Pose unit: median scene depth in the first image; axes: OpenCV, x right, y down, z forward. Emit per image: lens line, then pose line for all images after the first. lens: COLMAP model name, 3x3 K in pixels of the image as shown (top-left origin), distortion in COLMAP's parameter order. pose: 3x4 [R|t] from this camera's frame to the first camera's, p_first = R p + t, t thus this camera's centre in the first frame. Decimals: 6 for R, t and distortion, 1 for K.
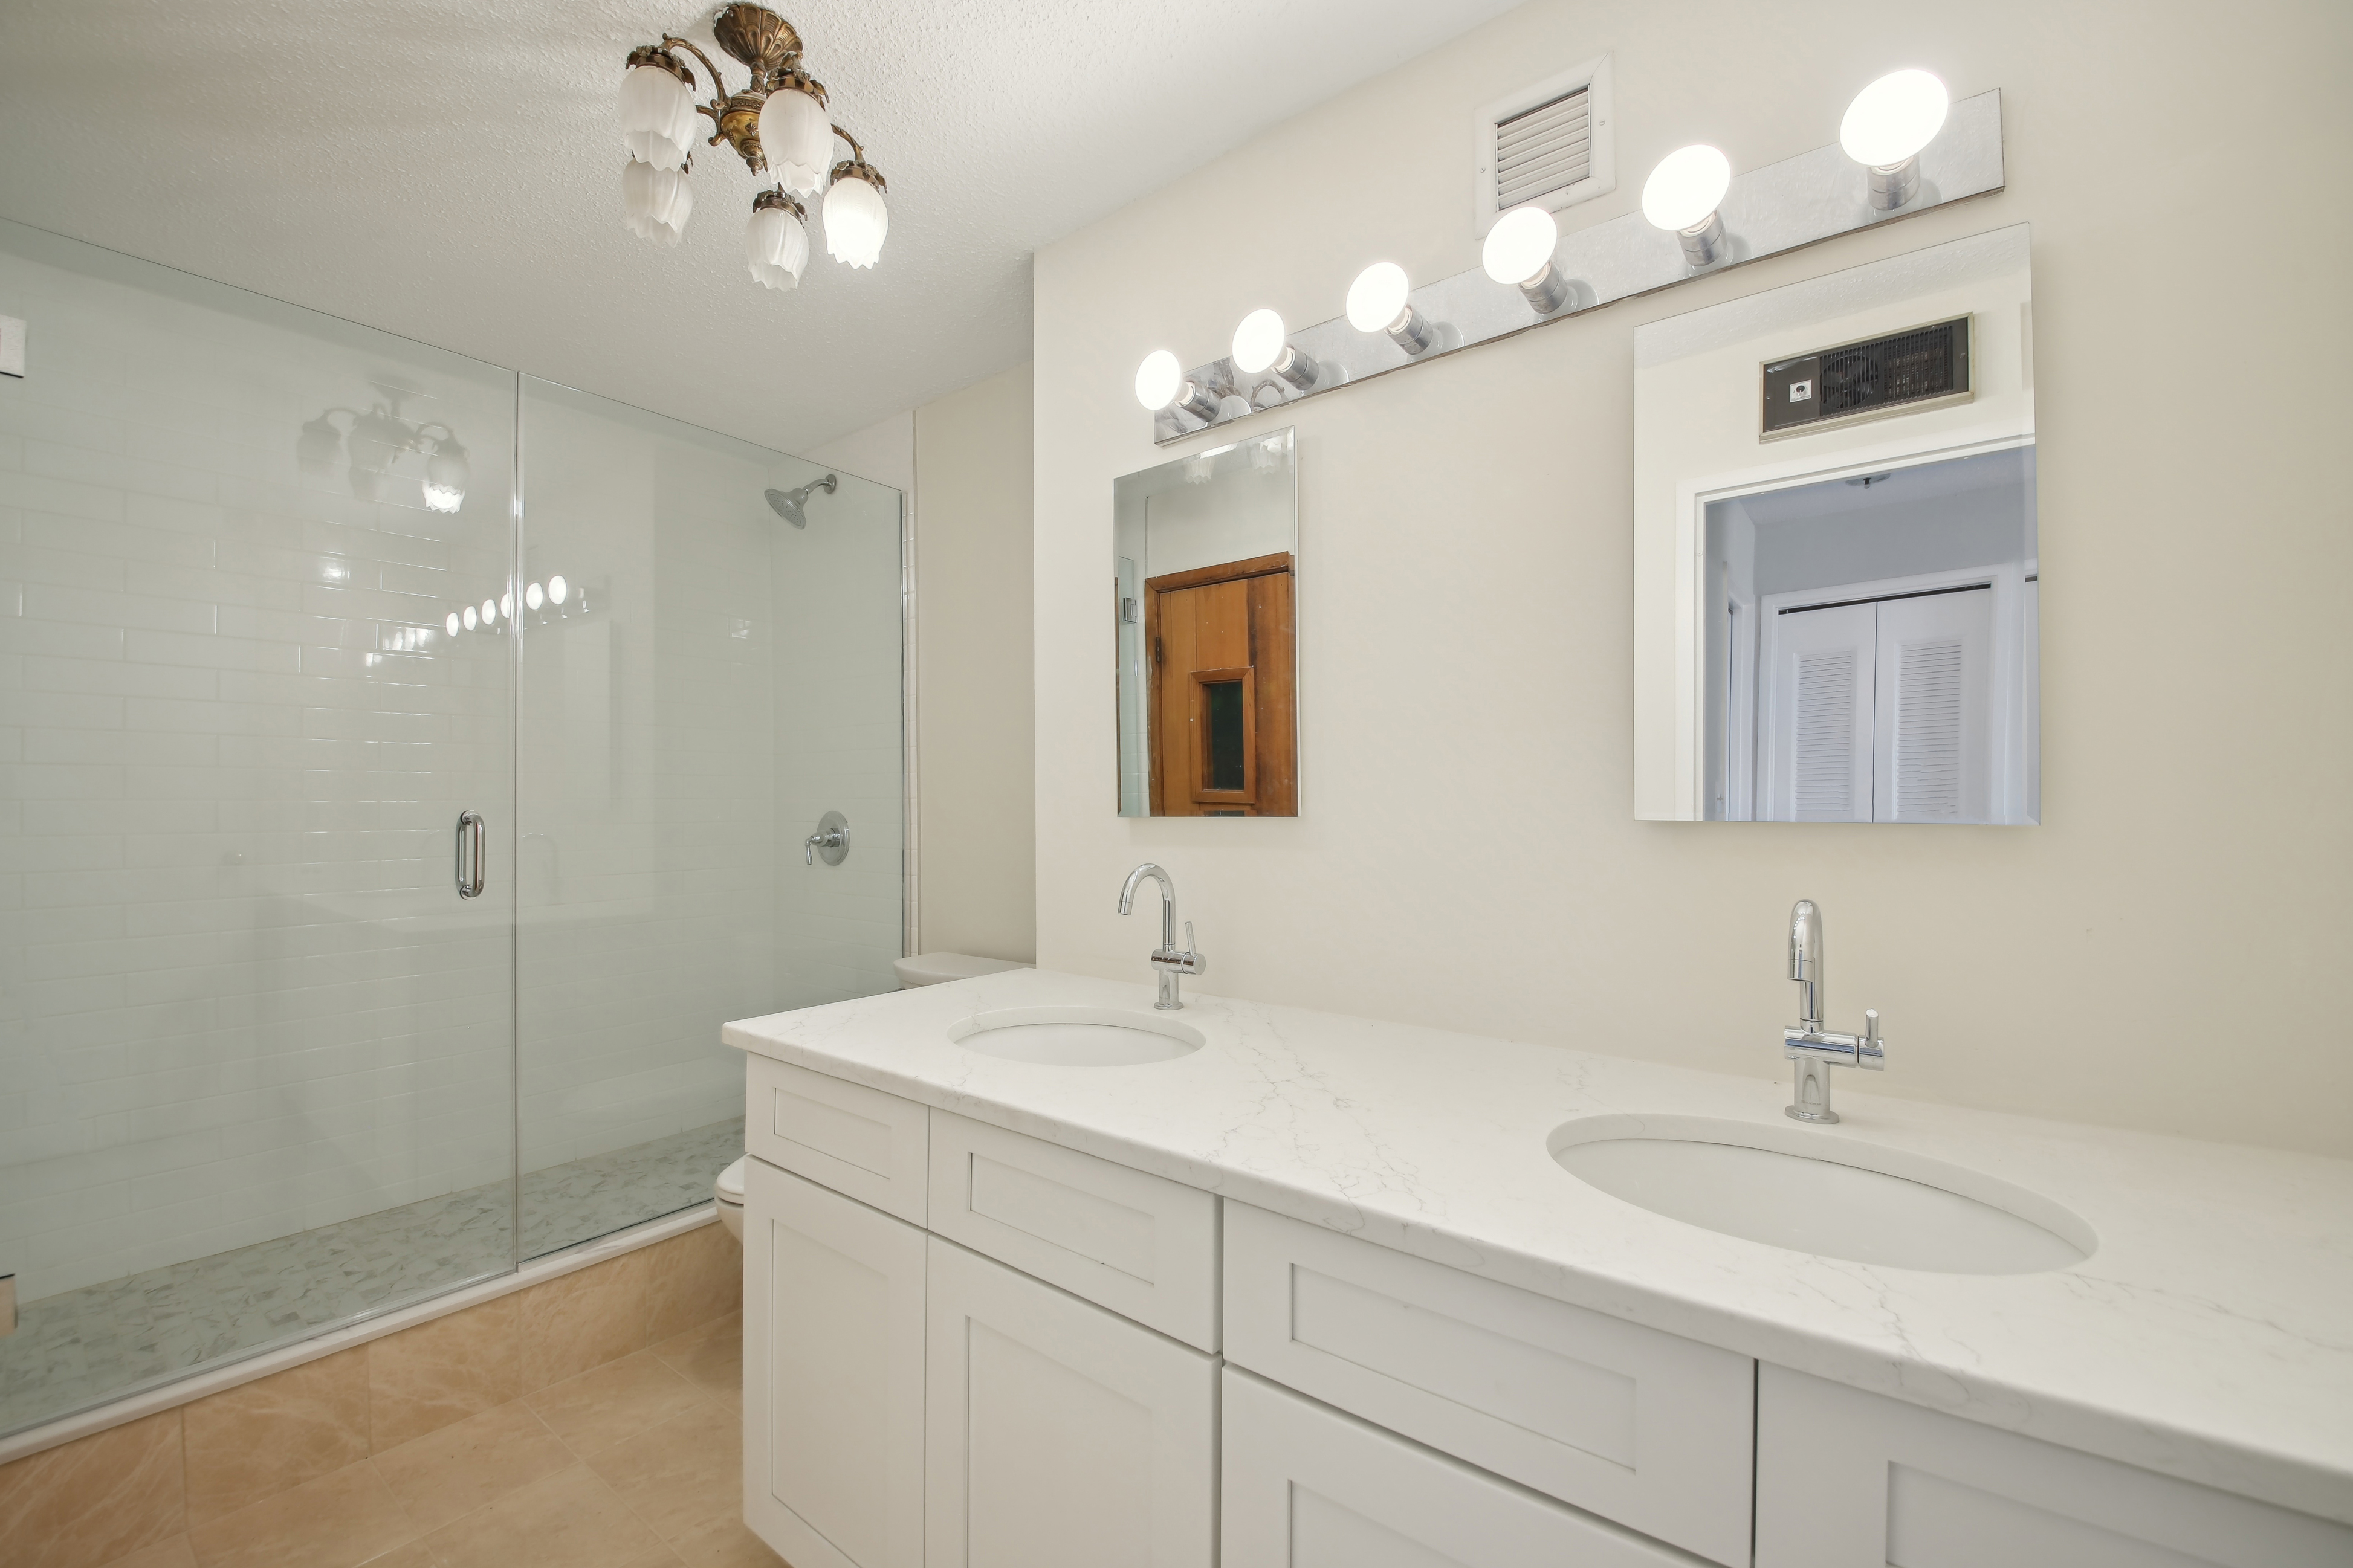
lens RADIAL K [[924.0, 0, 1190.8], [0, 924.0, 825.1], [0, 0, 1]] dist [-0.012583, -0.003603]
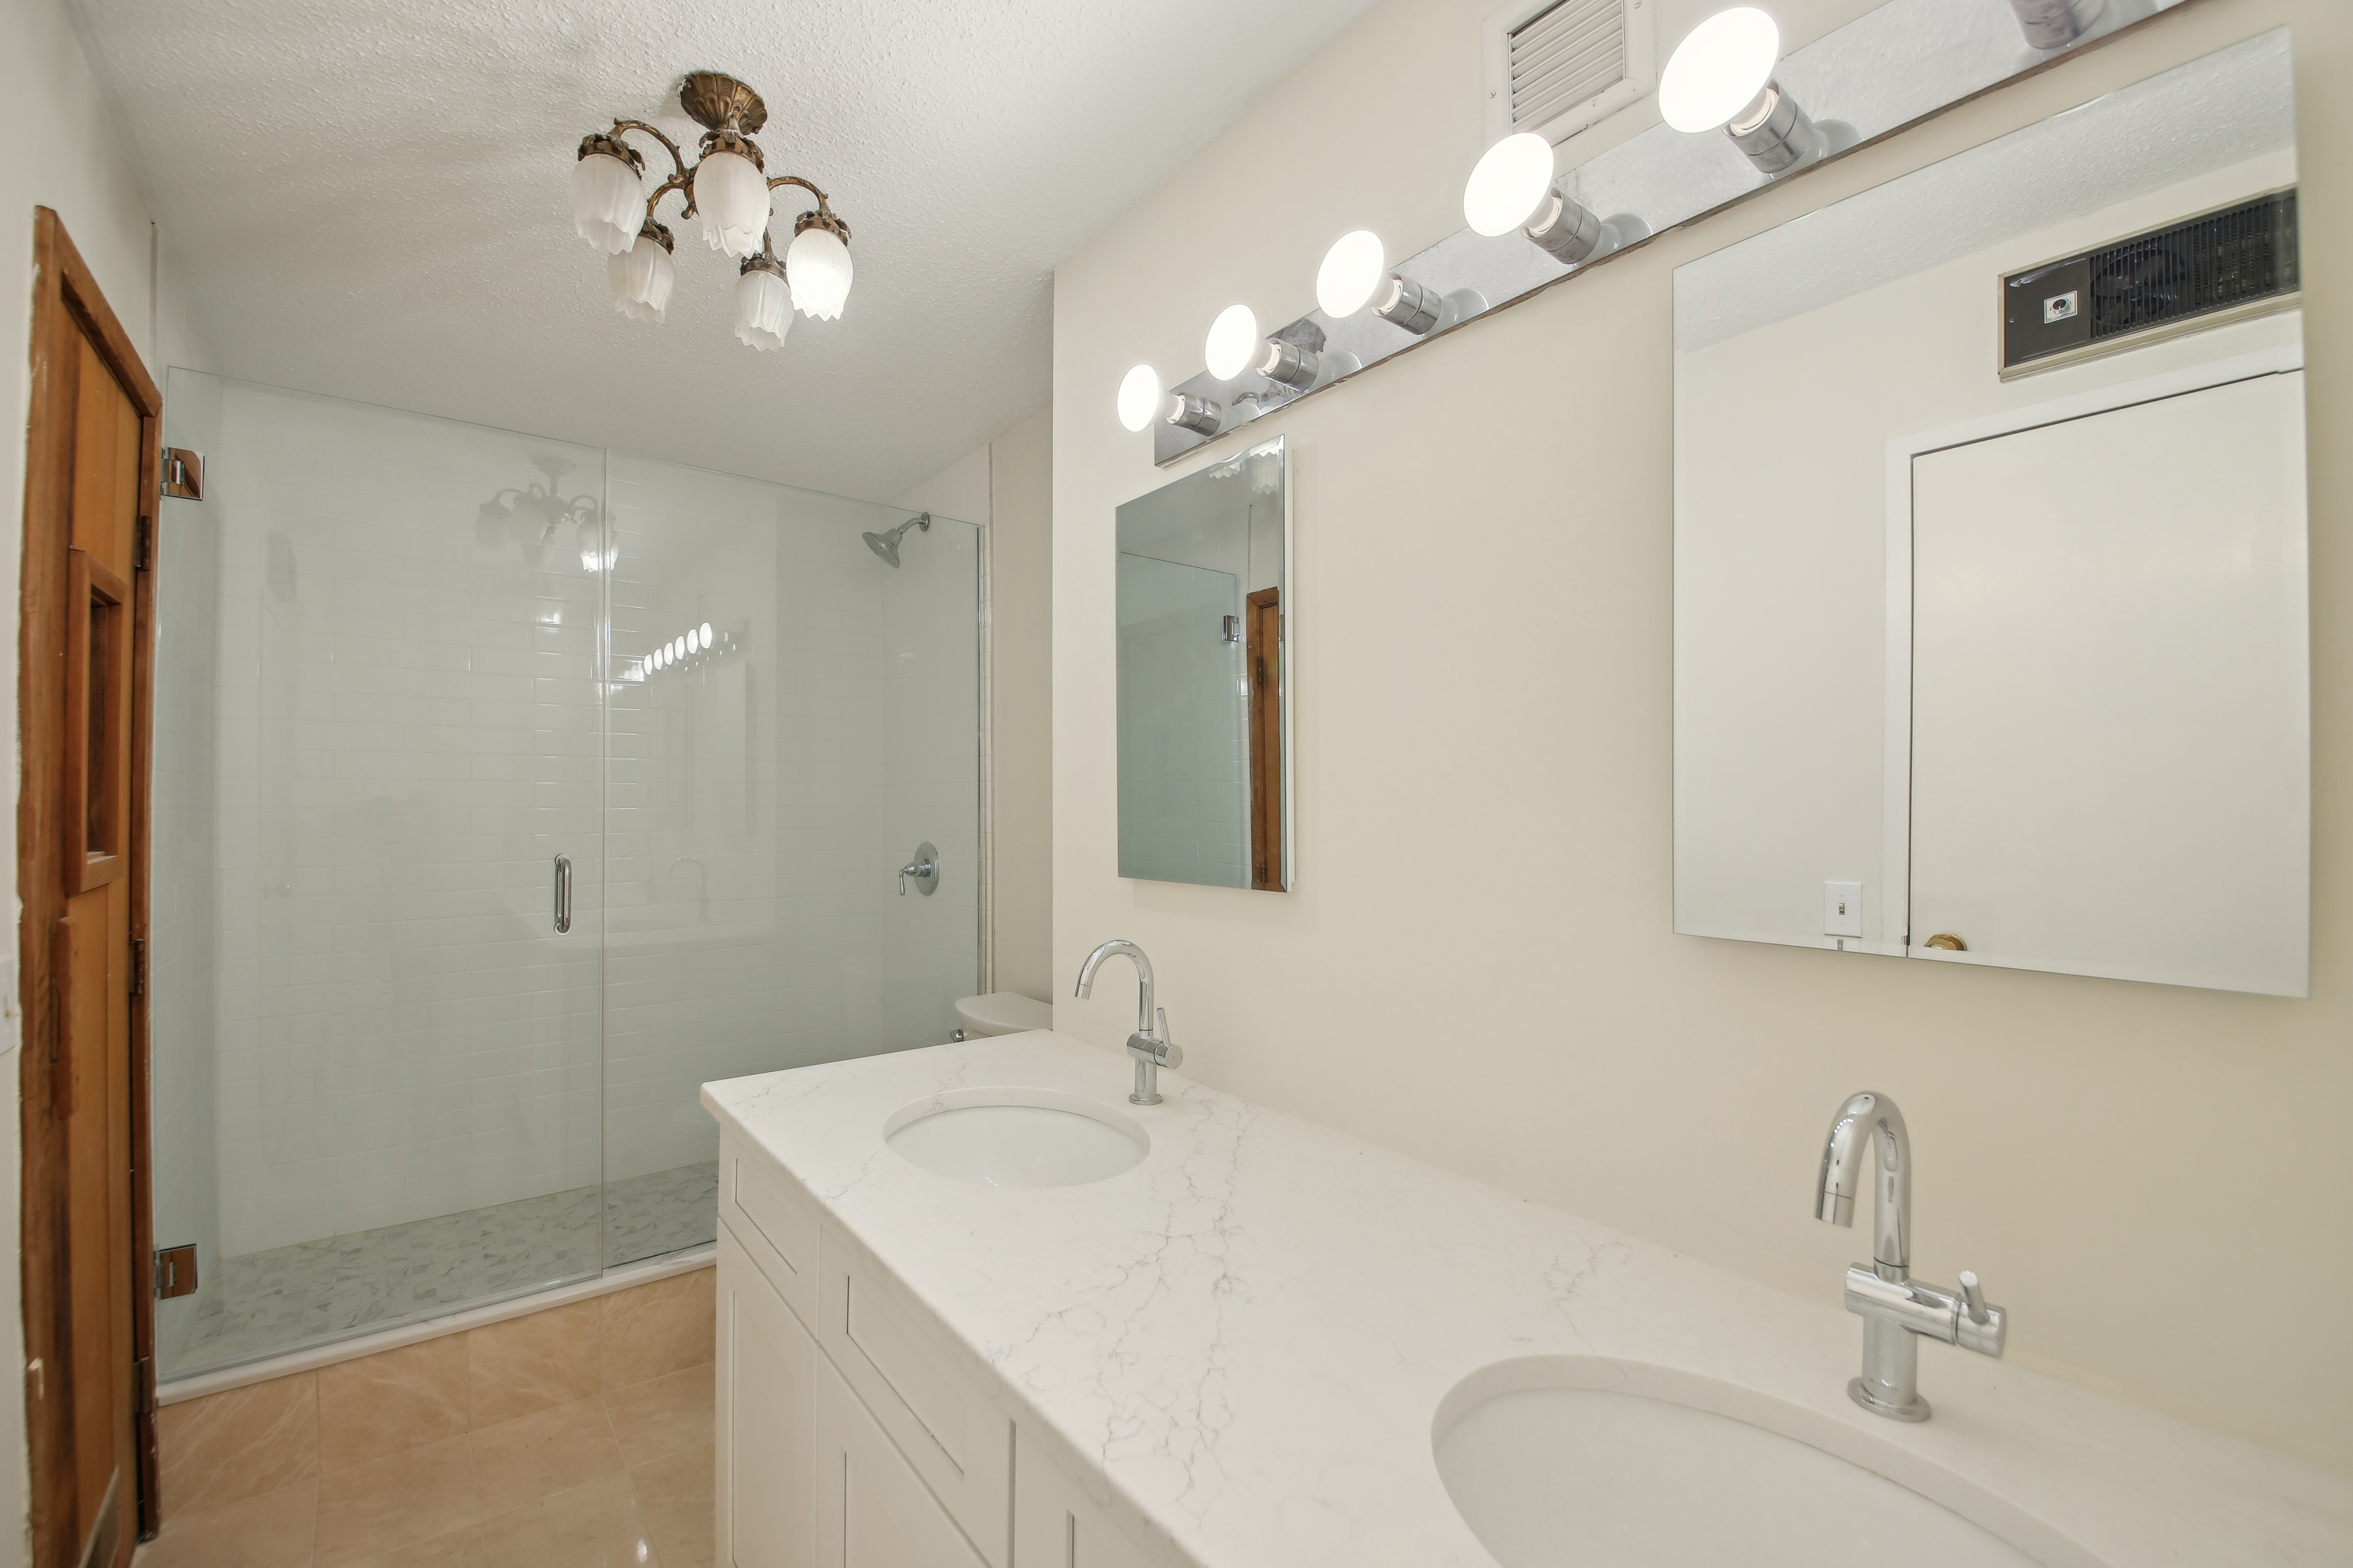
lens RADIAL K [[924.0, 0, 1193.2], [0, 924.0, 807.6], [0, 0, 1]] dist [-0.012583, -0.003603]
pose [[0.963875, 0.009459, -0.266188, 0.244497], [-0.010771, 0.999936, -0.003472, -0.079197], [0.266138, 0.006214, 0.963915, 0.147428]]
